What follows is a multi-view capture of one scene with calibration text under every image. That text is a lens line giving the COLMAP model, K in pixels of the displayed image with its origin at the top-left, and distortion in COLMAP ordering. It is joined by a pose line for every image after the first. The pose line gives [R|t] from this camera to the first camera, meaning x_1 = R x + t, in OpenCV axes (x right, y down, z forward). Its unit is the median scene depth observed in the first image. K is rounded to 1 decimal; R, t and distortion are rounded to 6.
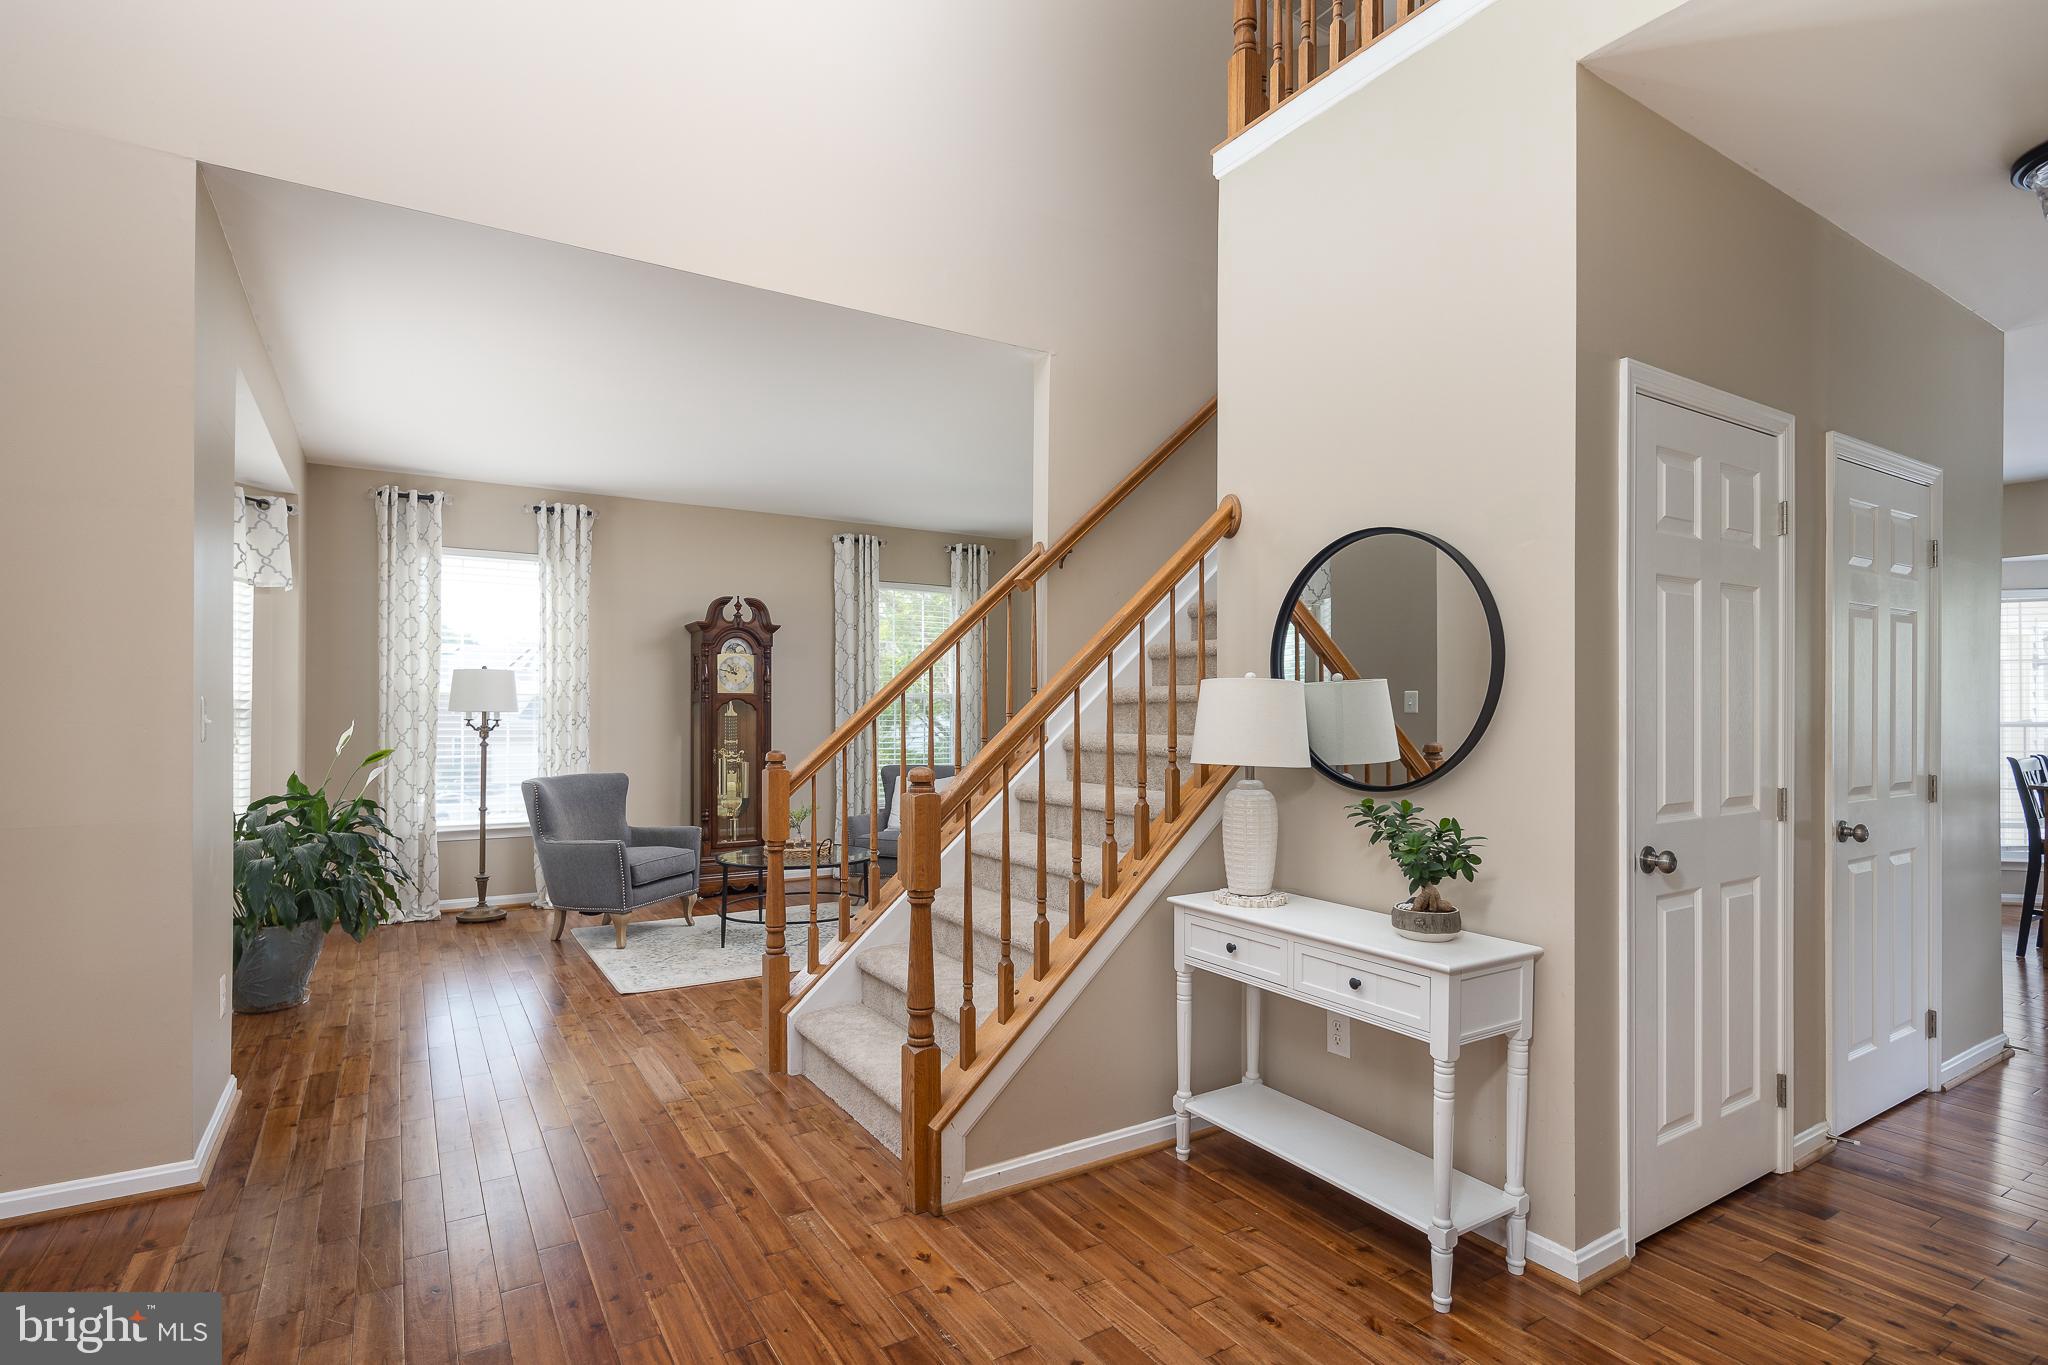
lens RADIAL K [[993.5, 0, 1007.9], [0, 993.5, 718.2], [0, 0, 1]] dist [0.002958, -0.003140]
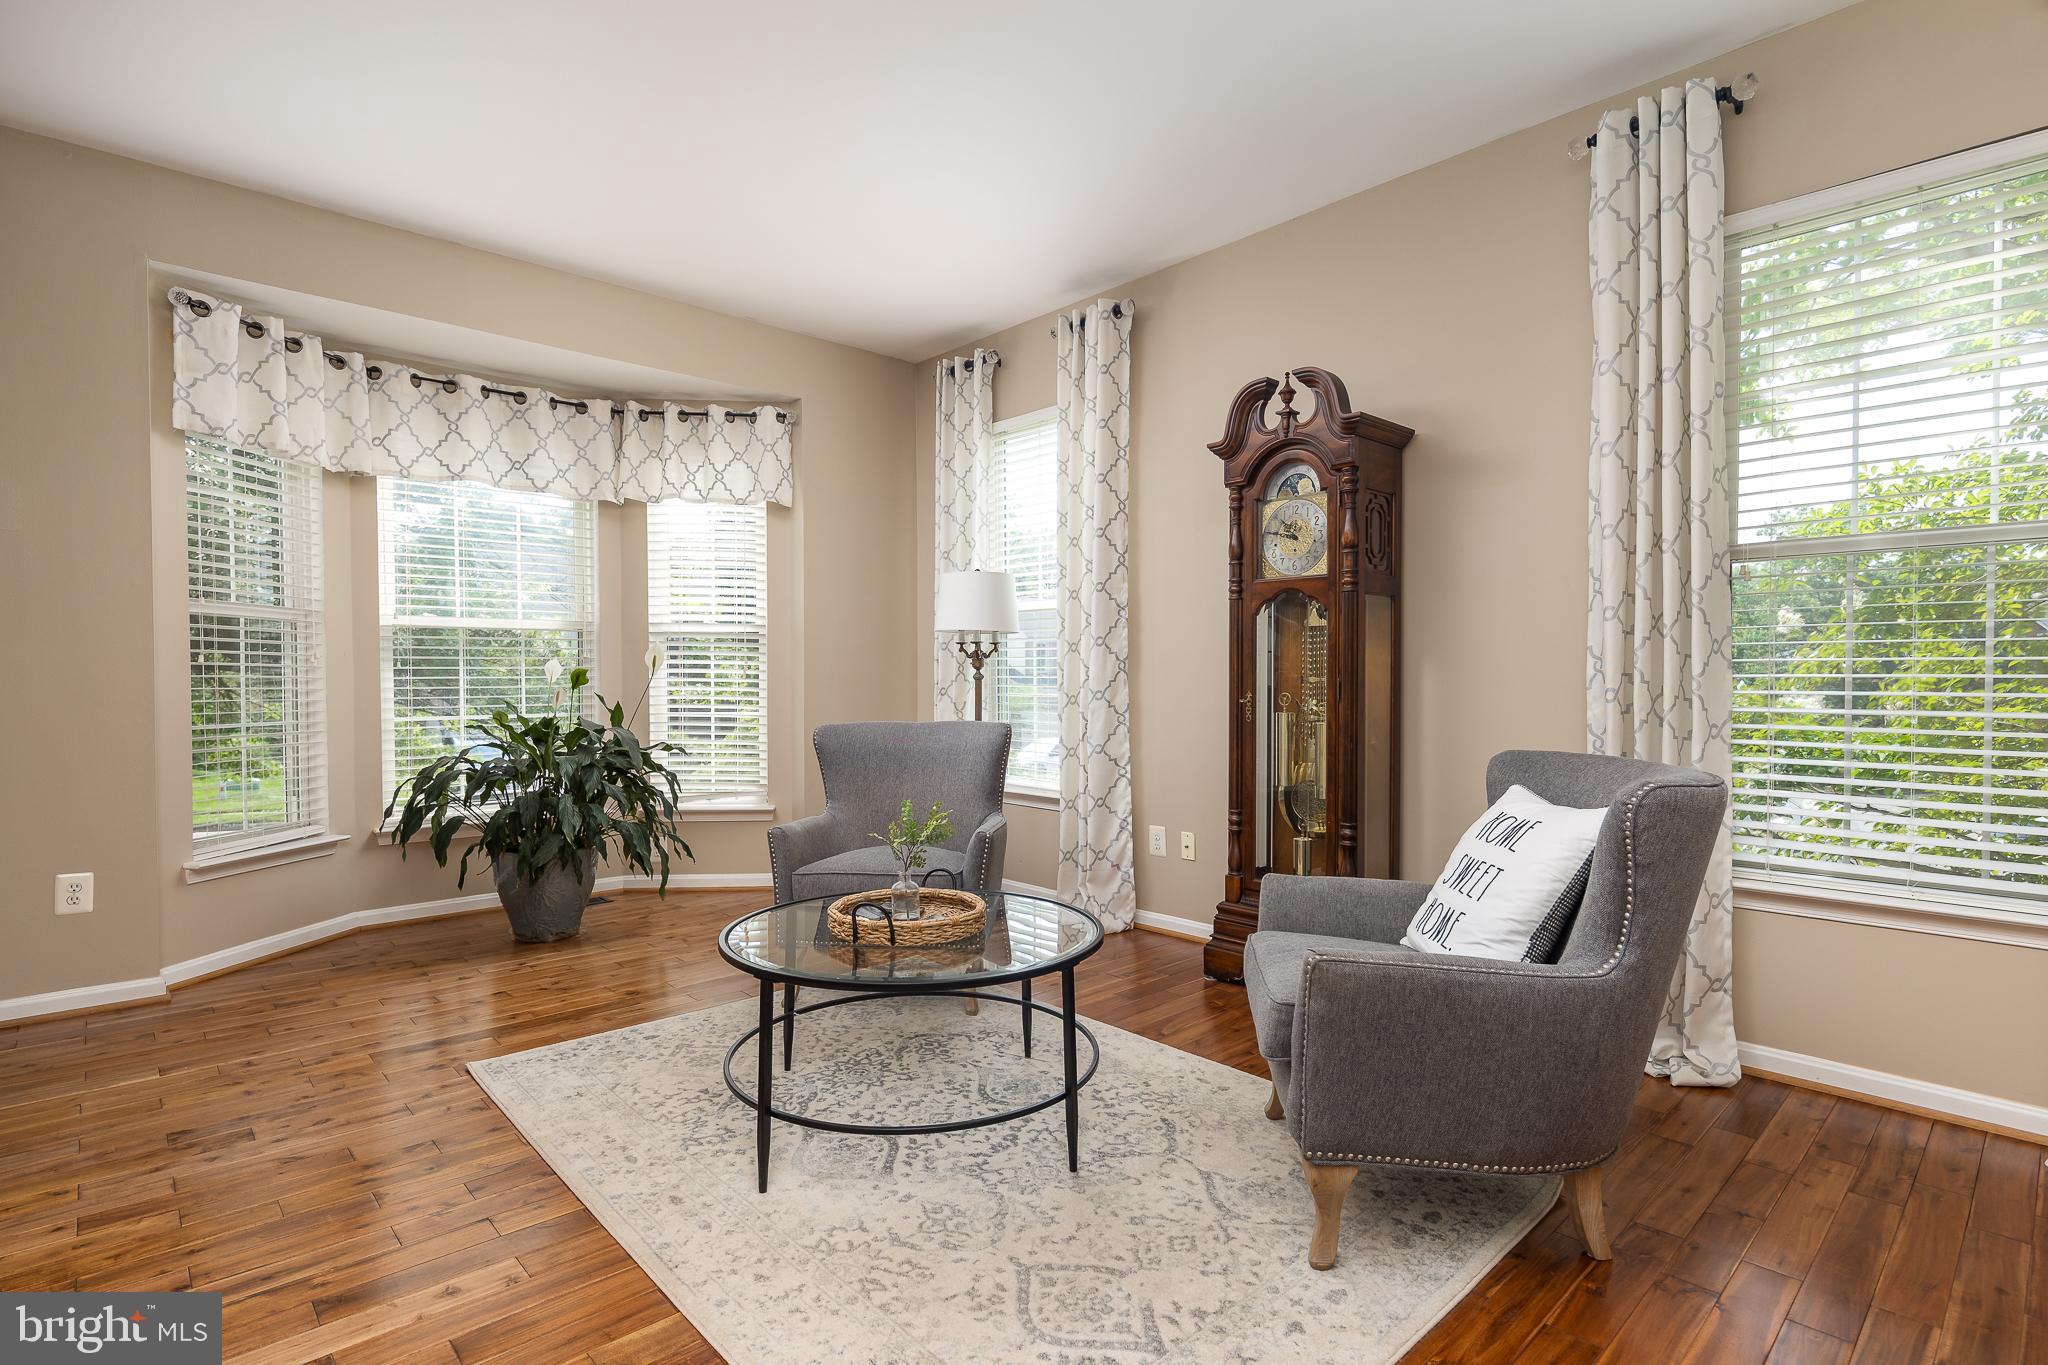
lens RADIAL K [[993.5, 0, 1010.0], [0, 993.5, 703.3], [0, 0, 1]] dist [0.002958, -0.003140]
pose [[0.188661, 0.021244, -0.981812, 0.199851], [-0.009813, 0.999757, 0.019747, 0.031131], [0.981993, 0.005909, 0.188824, 0.887164]]
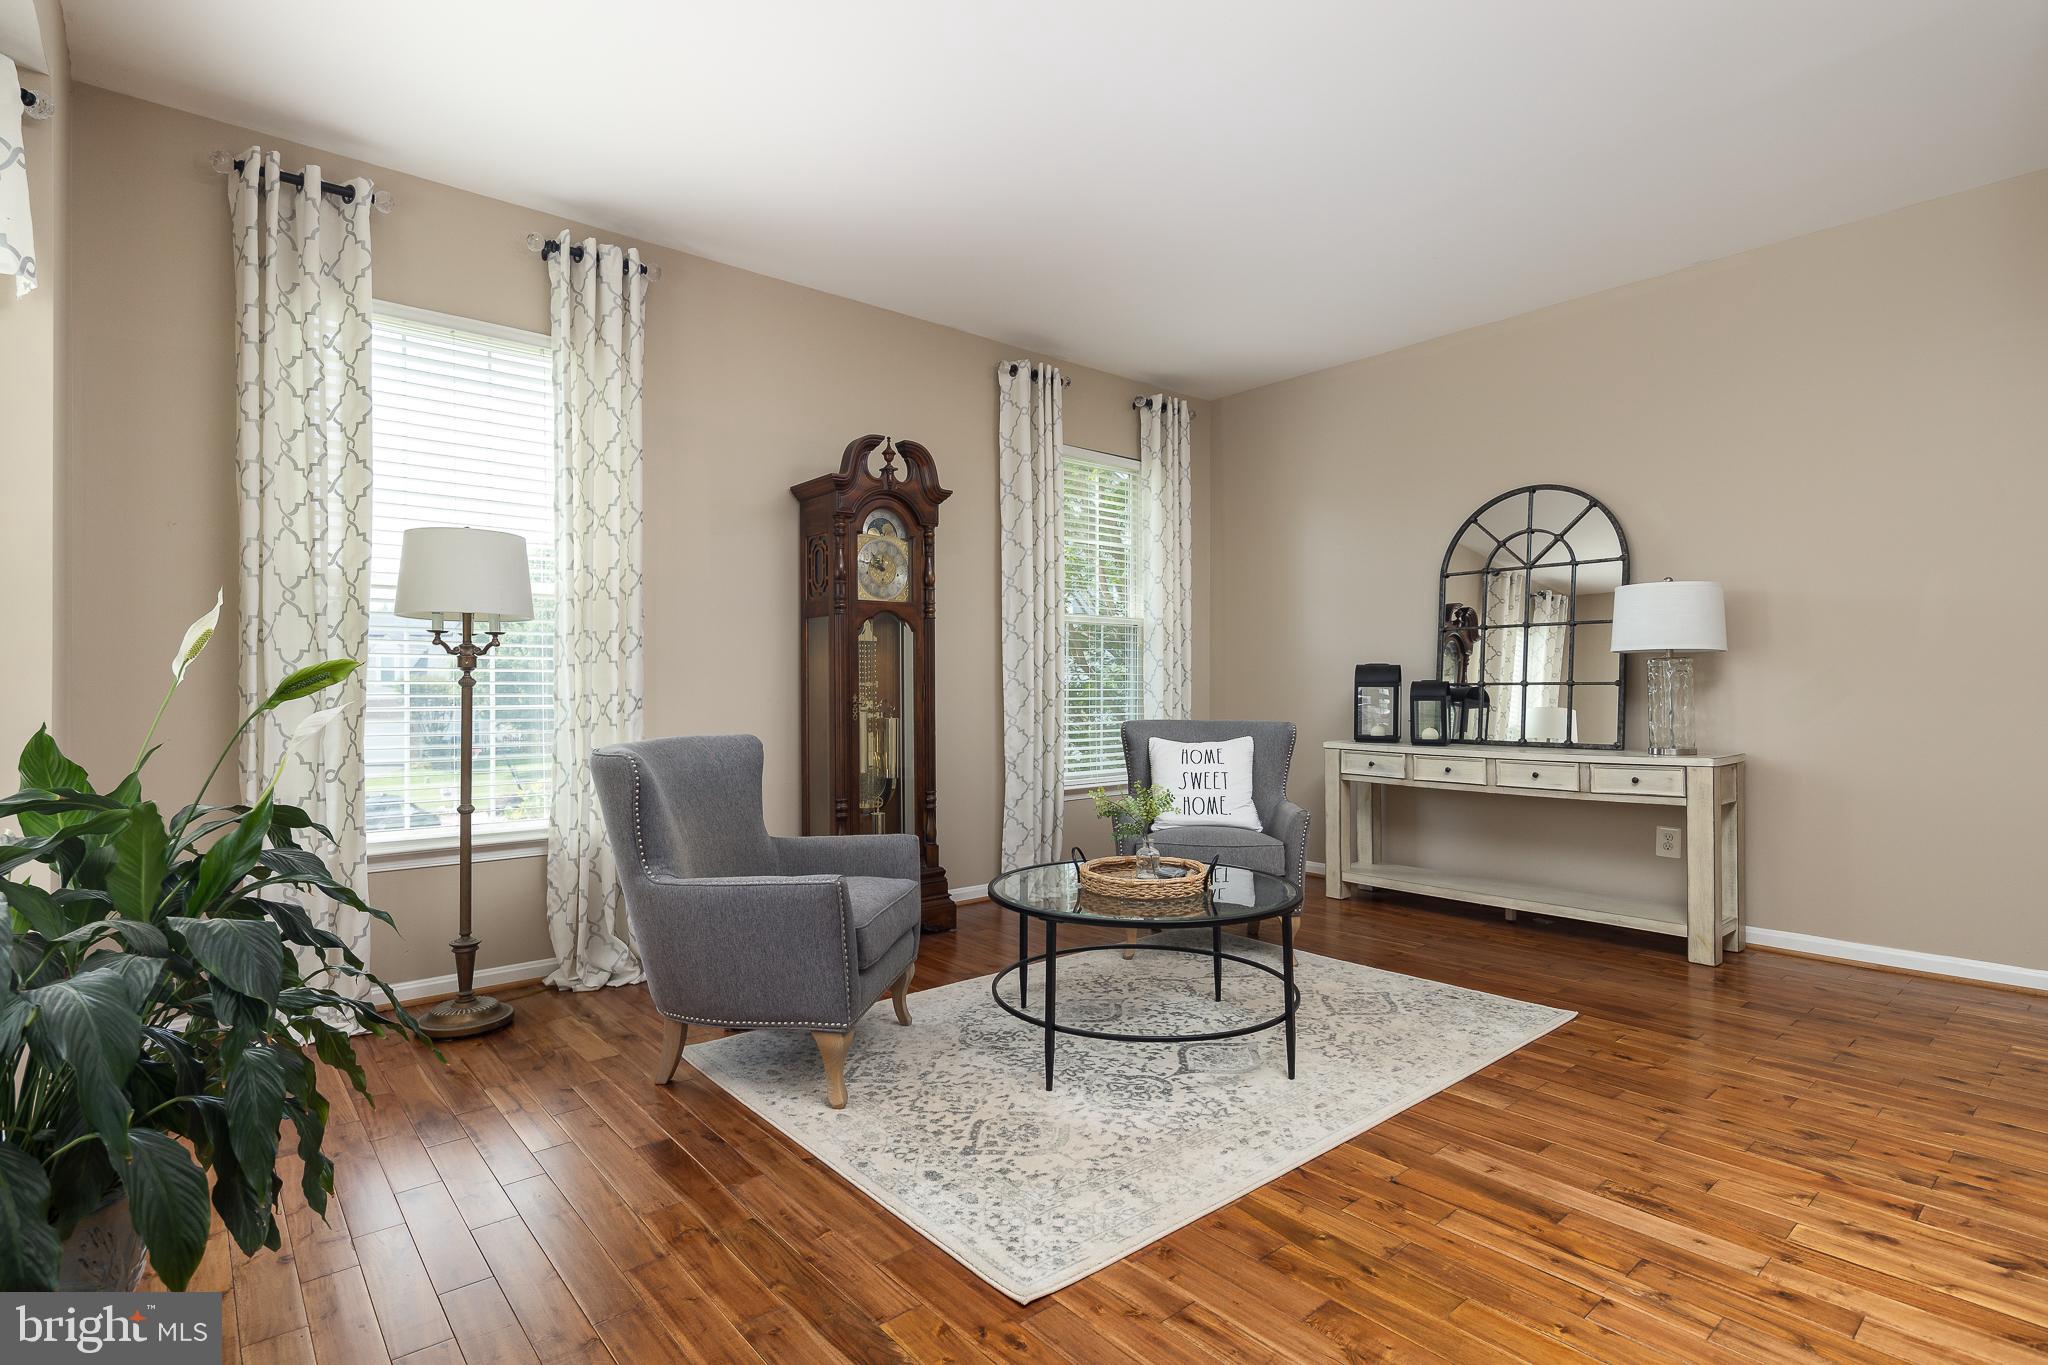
lens RADIAL K [[993.5, 0, 1010.7], [0, 993.5, 692.8], [0, 0, 1]] dist [0.002958, -0.003140]
pose [[0.989267, -0.004955, 0.146037, -0.326158], [0.004385, 0.999981, 0.004225, 0.031126], [-0.146055, -0.003539, 0.989270, 0.456270]]
